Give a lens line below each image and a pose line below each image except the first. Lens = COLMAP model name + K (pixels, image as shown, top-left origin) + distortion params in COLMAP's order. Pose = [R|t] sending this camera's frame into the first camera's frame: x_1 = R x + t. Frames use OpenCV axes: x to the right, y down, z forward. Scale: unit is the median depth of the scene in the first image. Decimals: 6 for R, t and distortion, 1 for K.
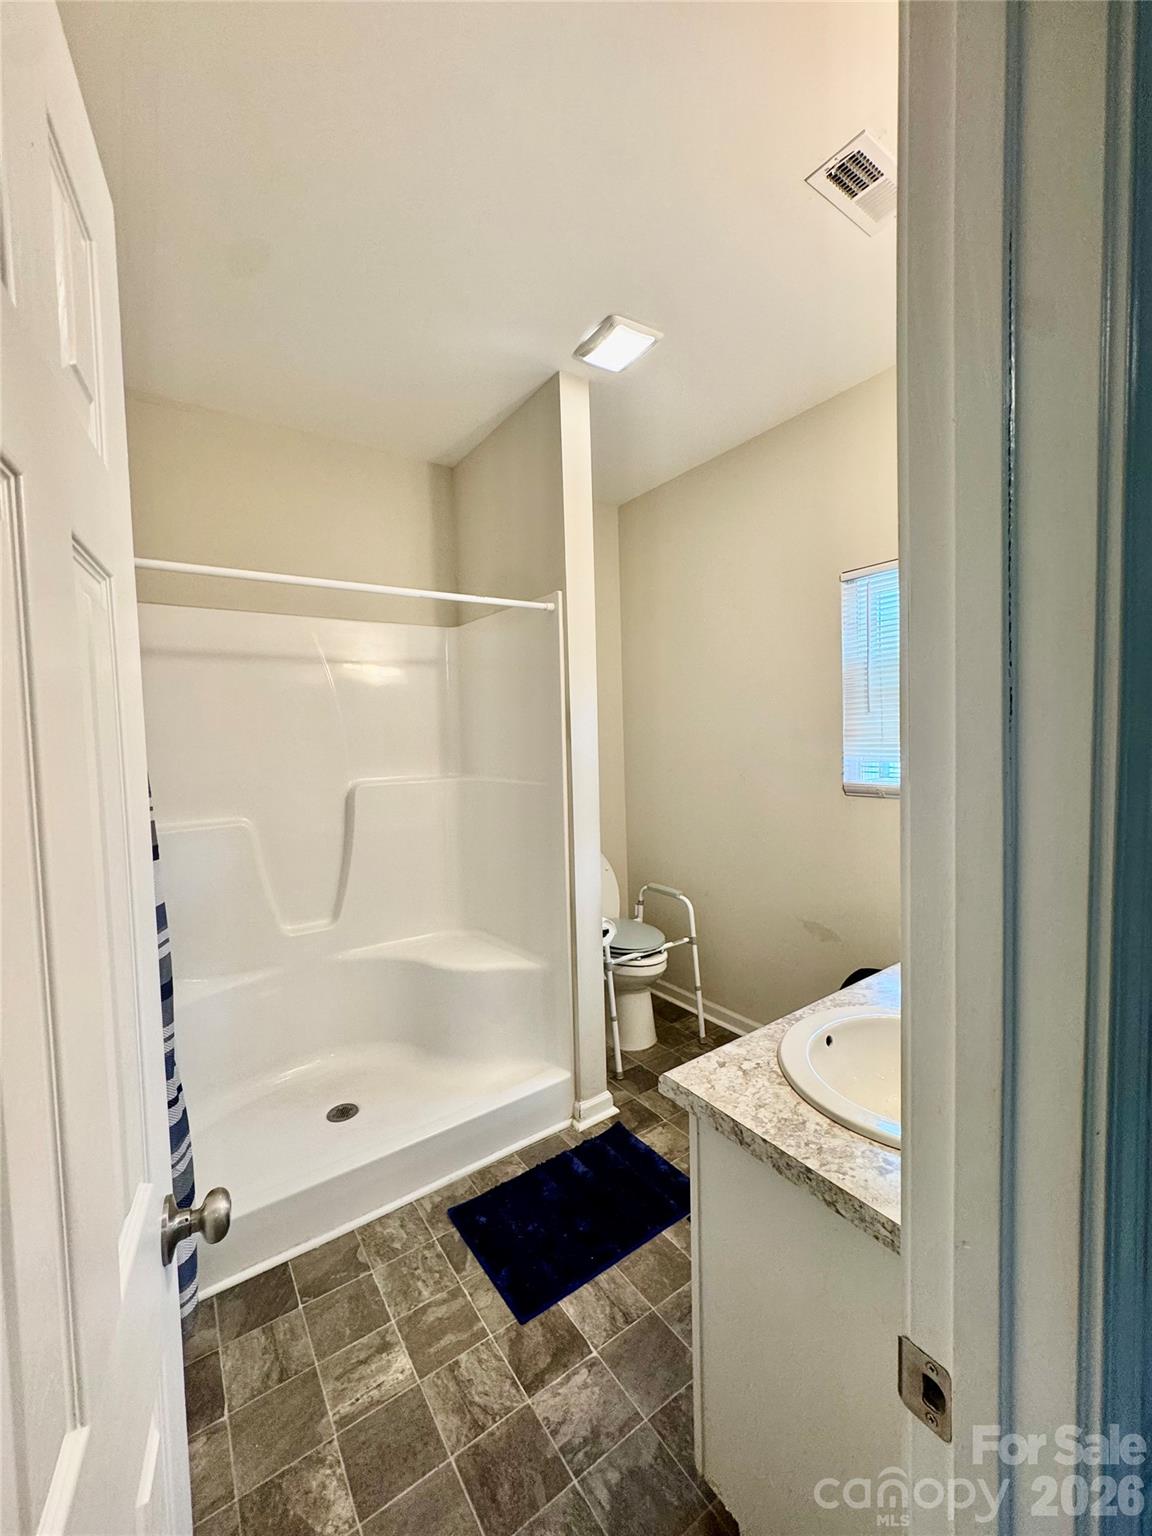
lens RADIAL K [[613.9, 0, 577.8], [0, 613.9, 766.7], [0, 0, 1]] dist [-0.001922, -0.000129]
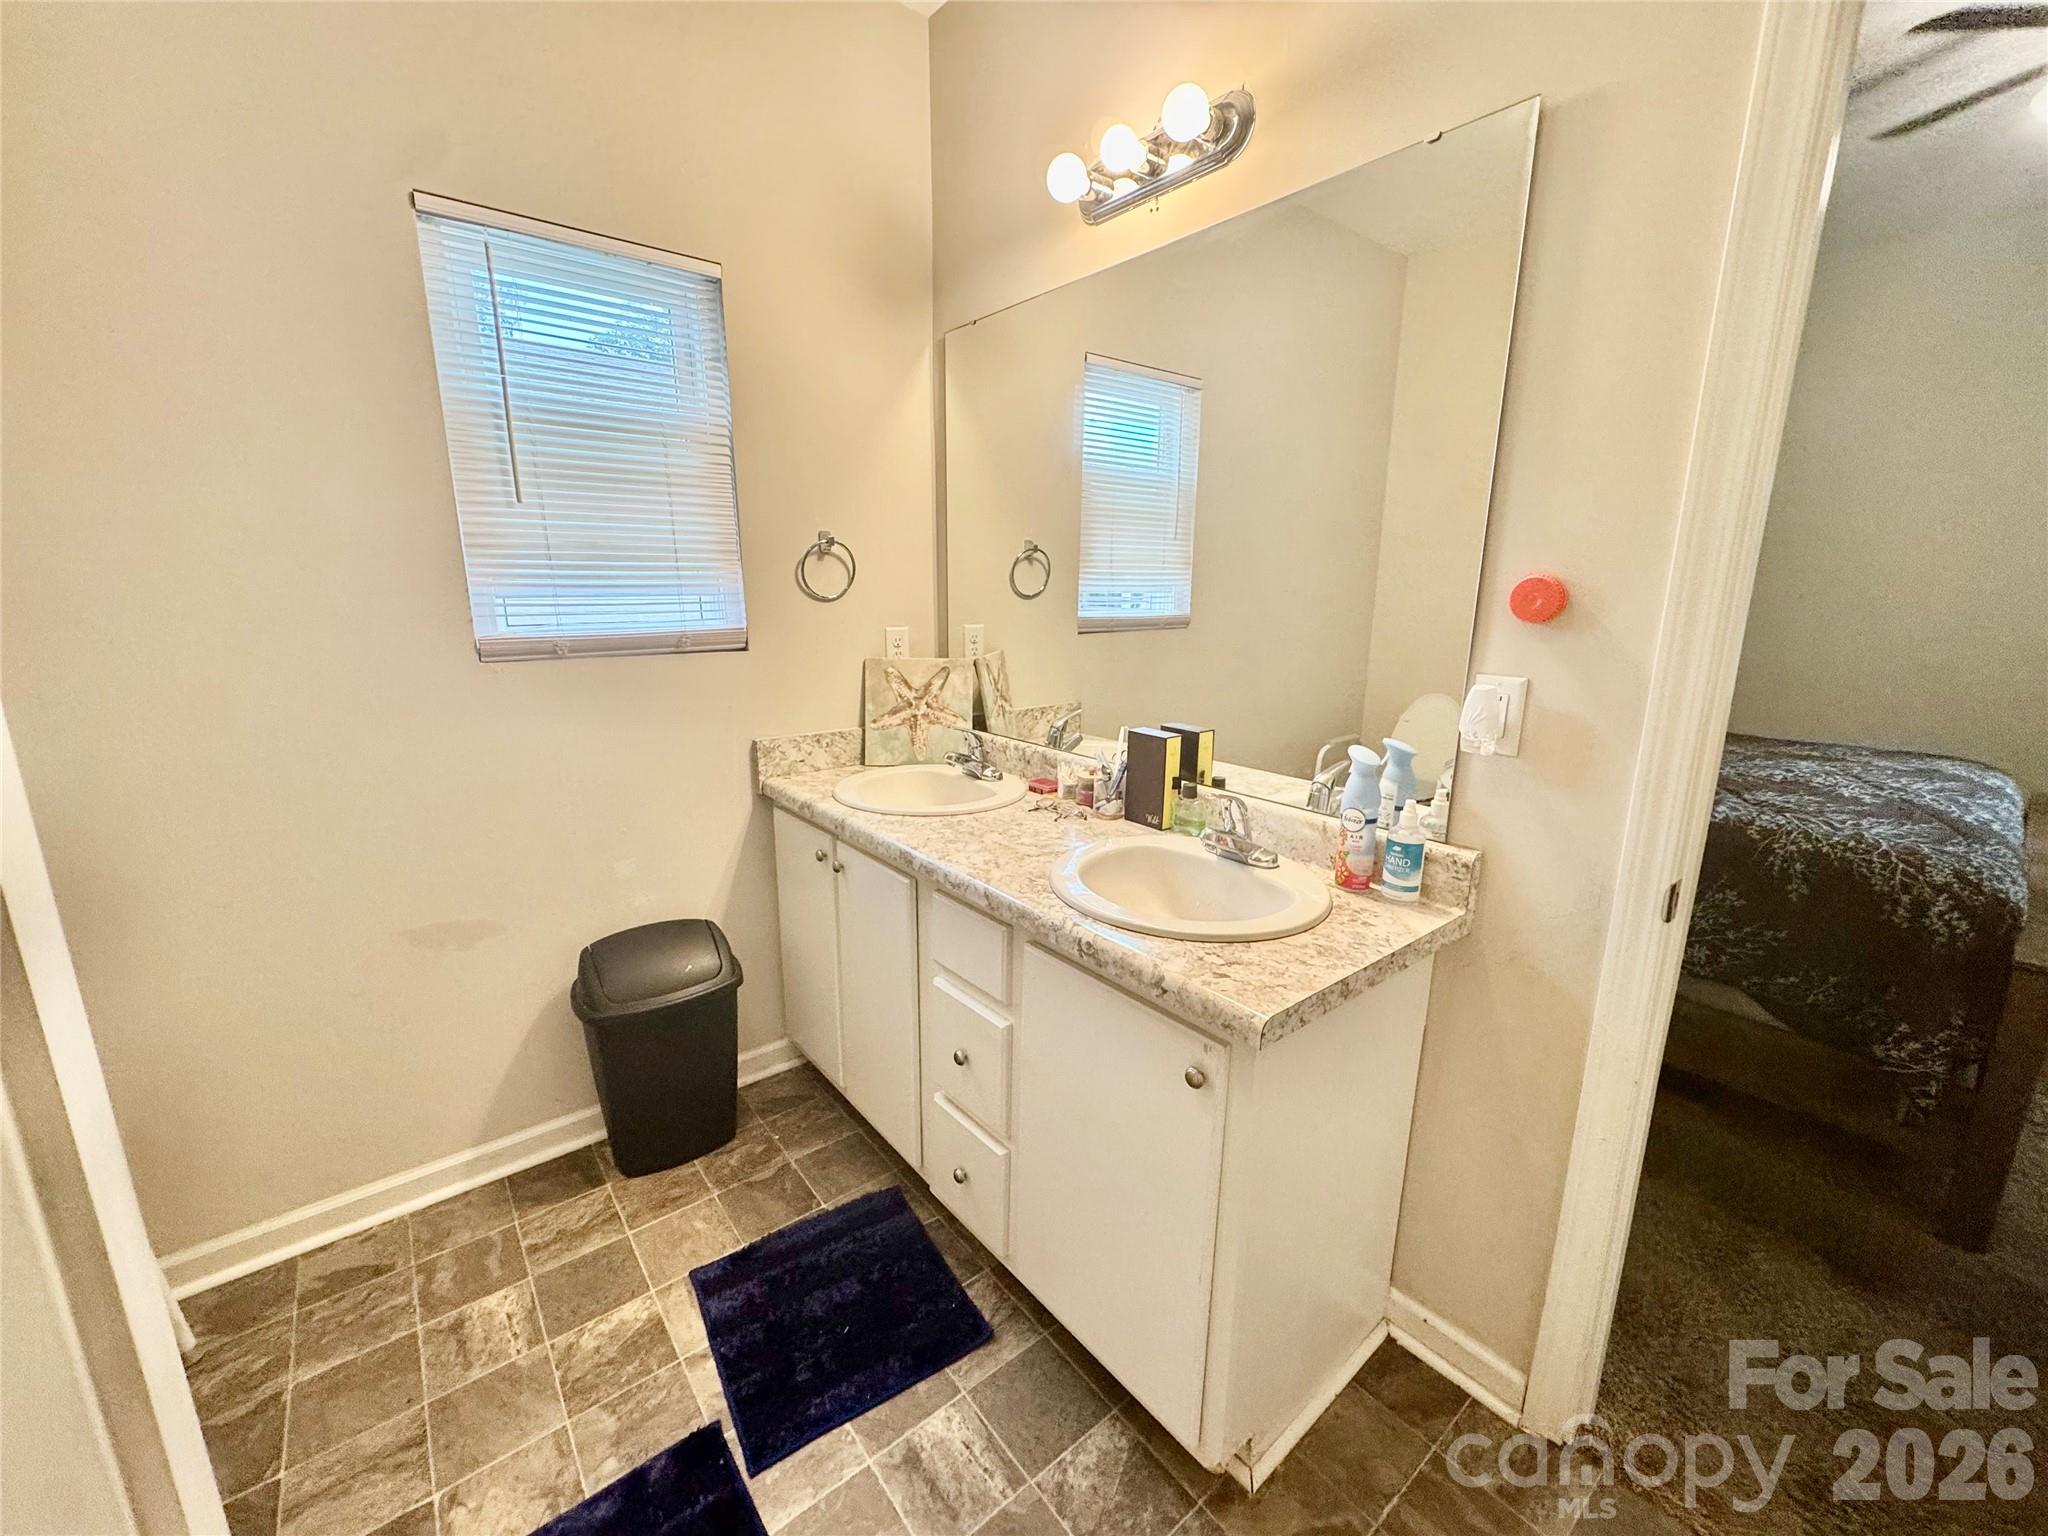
lens RADIAL K [[818.5, 0, 1023.7], [0, 818.5, 766.6], [0, 0, 1]] dist [-0.001922, -0.000129]
pose [[-0.067625, -0.197083, 0.978052, -0.659392], [0.046153, 0.978628, 0.200390, 0.033077], [-0.996643, 0.058691, -0.057084, 1.278633]]
